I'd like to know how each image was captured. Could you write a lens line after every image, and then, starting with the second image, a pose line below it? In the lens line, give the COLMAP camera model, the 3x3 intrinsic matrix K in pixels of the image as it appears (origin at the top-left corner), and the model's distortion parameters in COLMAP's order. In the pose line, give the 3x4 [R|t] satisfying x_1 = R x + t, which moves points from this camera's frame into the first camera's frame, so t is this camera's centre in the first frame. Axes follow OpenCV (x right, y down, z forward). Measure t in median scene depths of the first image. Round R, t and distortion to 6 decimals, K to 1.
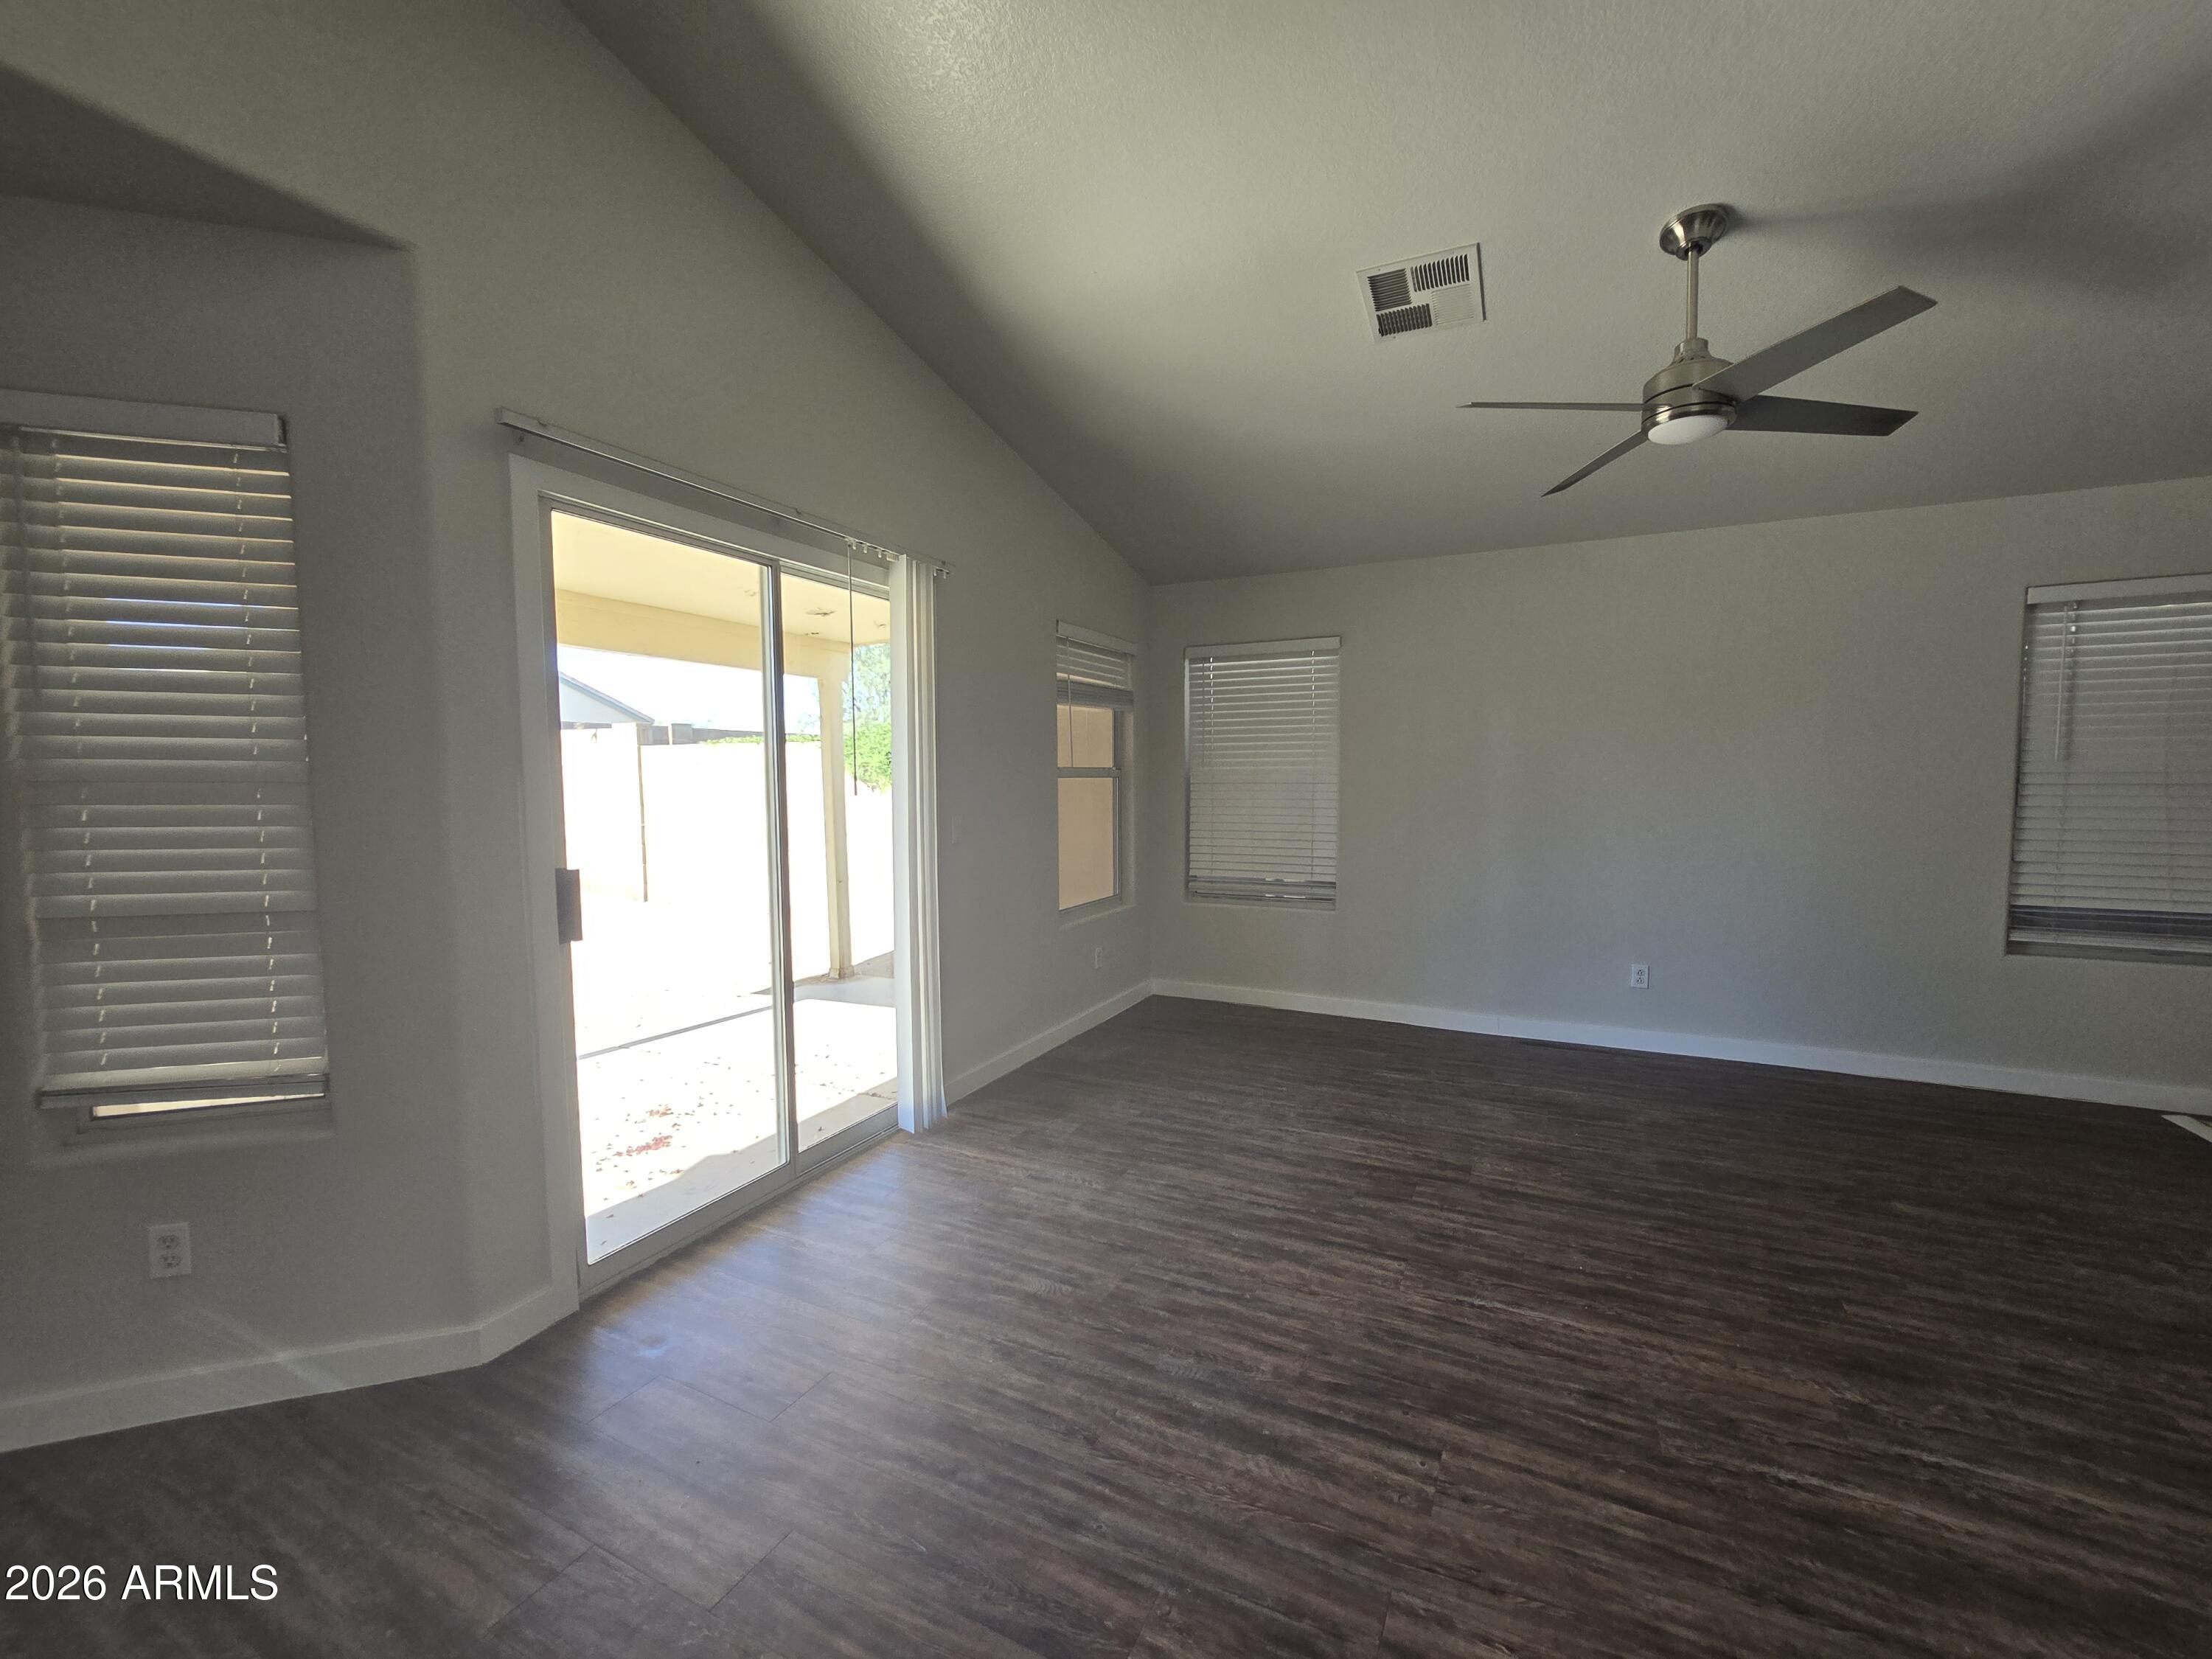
lens RADIAL K [[898.7, 0, 1114.3], [0, 898.7, 843.1], [0, 0, 1]] dist [-0.002655, -0.000131]
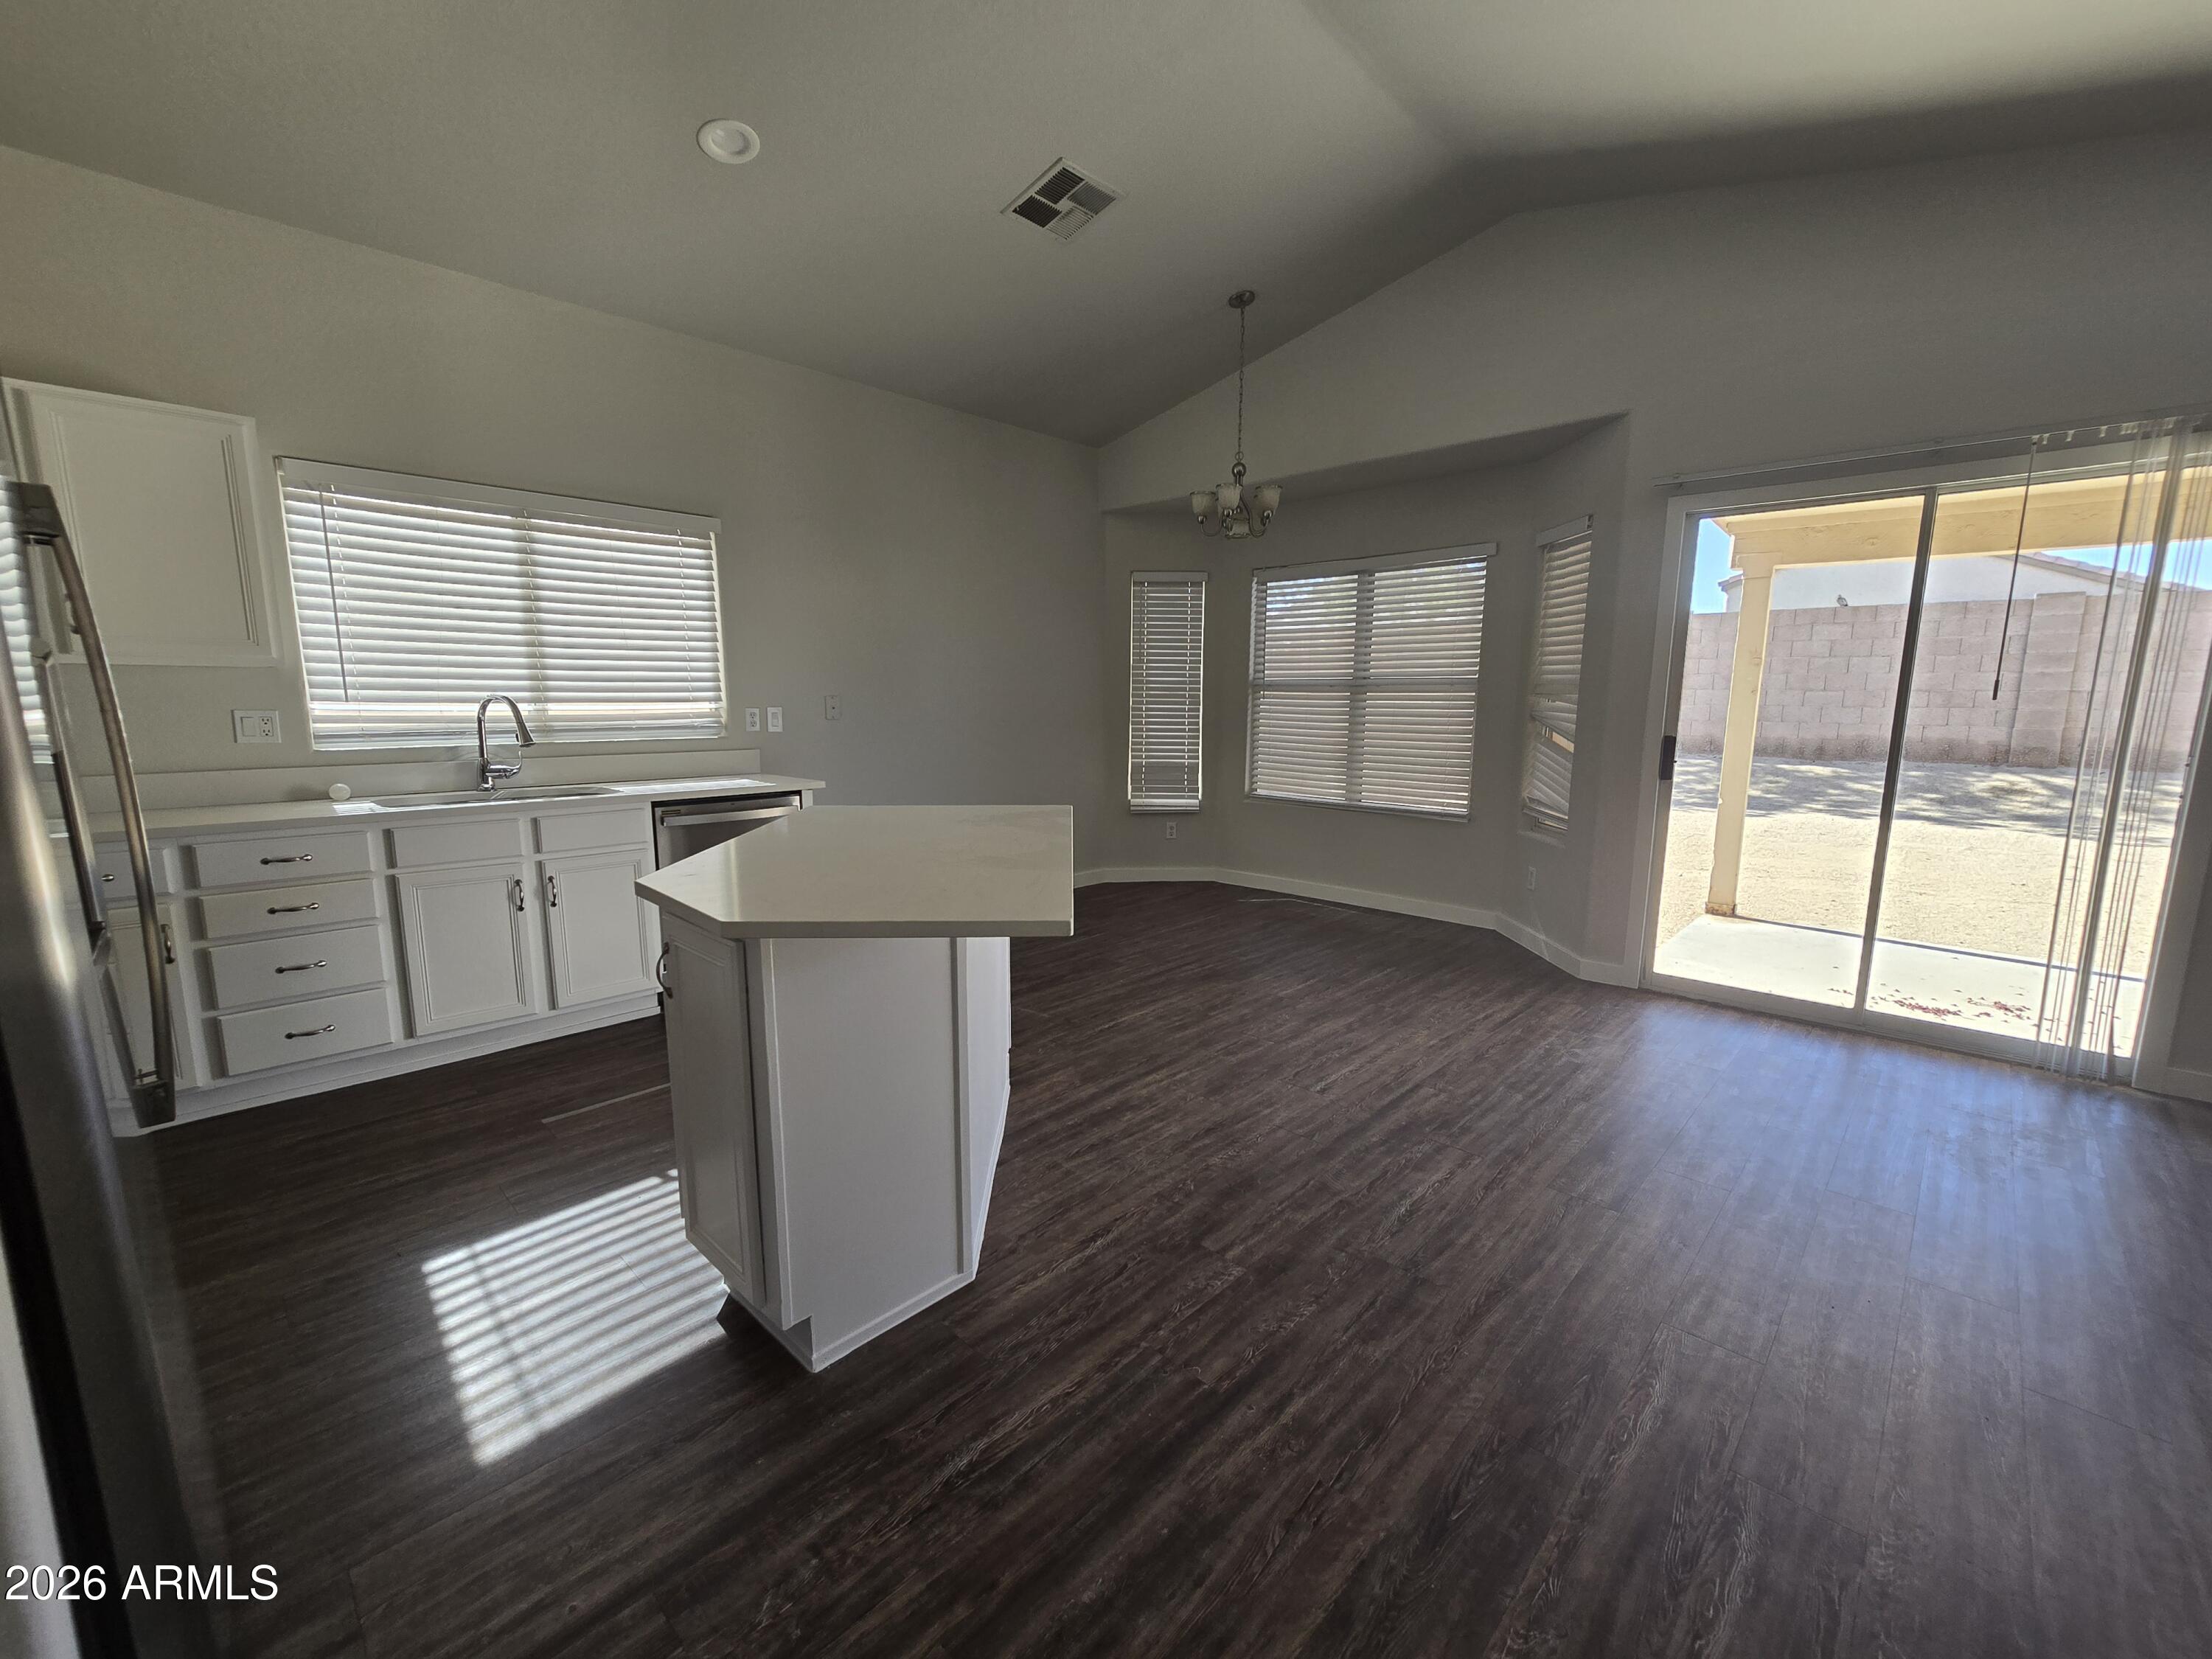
lens RADIAL K [[898.7, 0, 1108.4], [0, 898.7, 826.5], [0, 0, 1]] dist [-0.002655, -0.000131]
pose [[-0.291502, 0.139641, -0.946323, 1.365017], [-0.075145, 0.982887, 0.168183, -0.006469], [0.953614, 0.120137, -0.276021, 0.486185]]
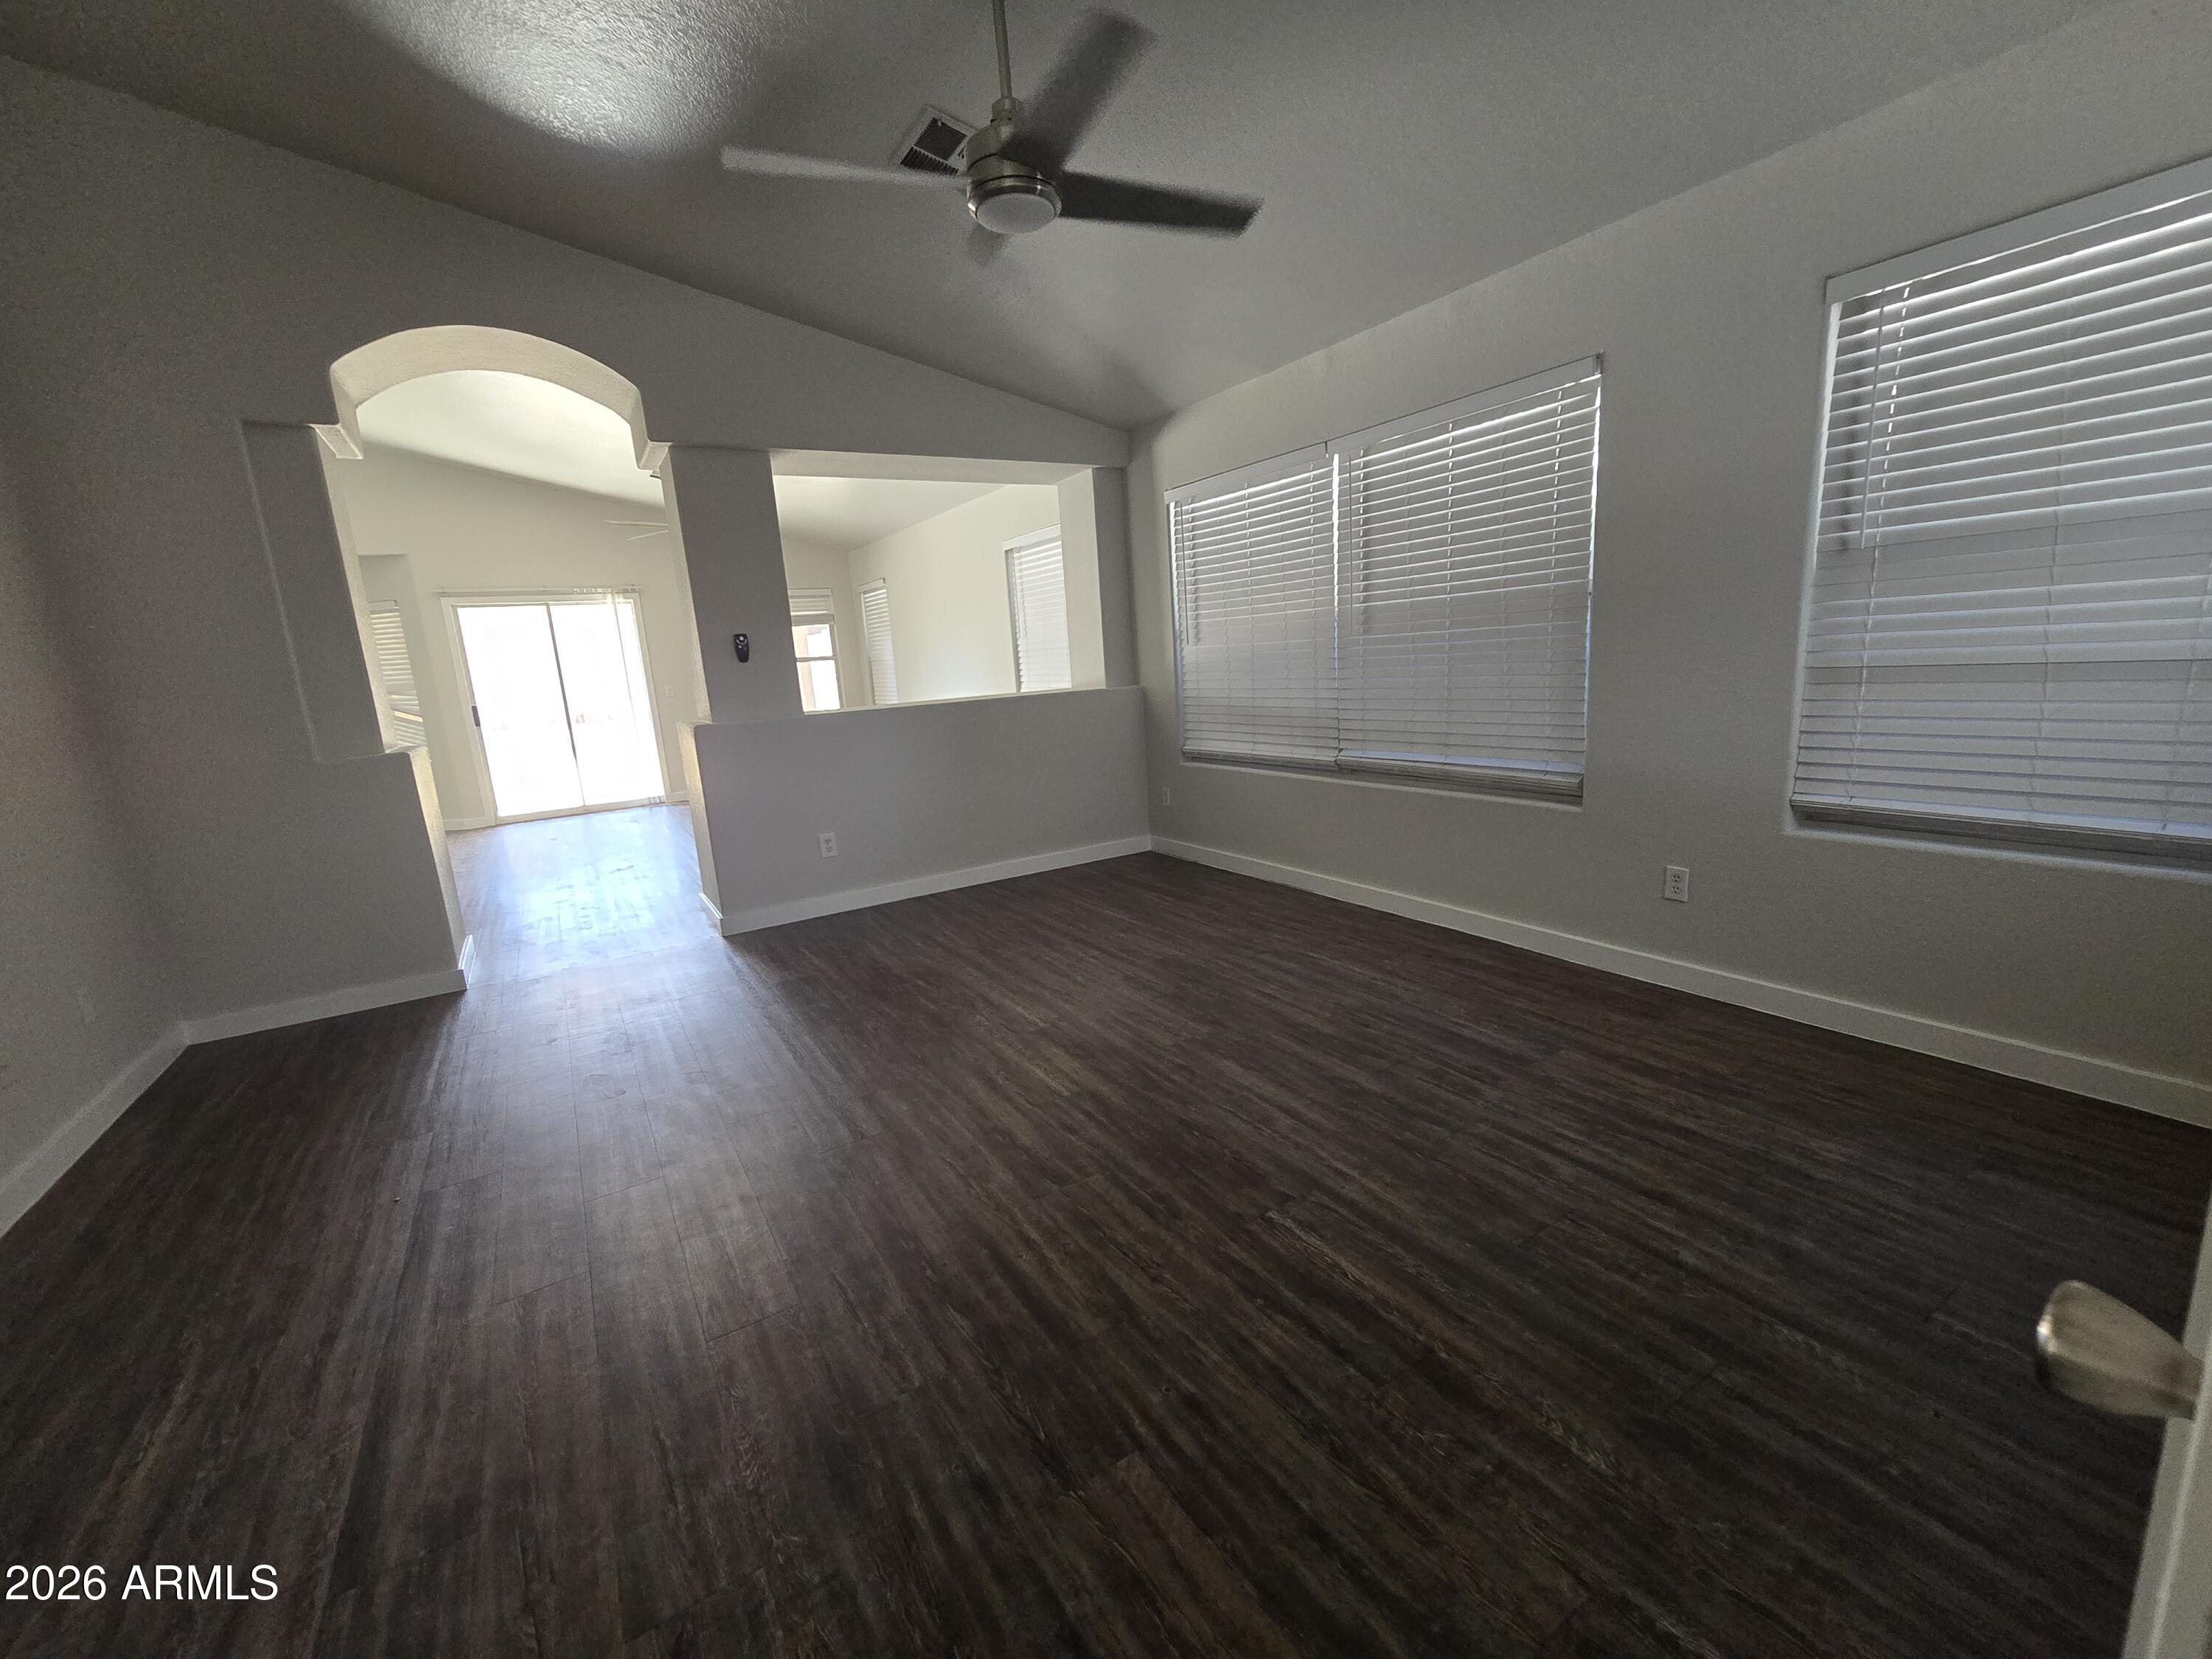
lens RADIAL K [[898.7, 0, 1104.2], [0, 898.7, 829.8], [0, 0, 1]] dist [-0.002655, -0.000131]
pose [[0.840341, 0.058237, -0.538920, 3.609718], [0.010402, 0.992296, 0.123449, 0.098493], [0.541958, -0.109345, 0.833262, -0.710488]]
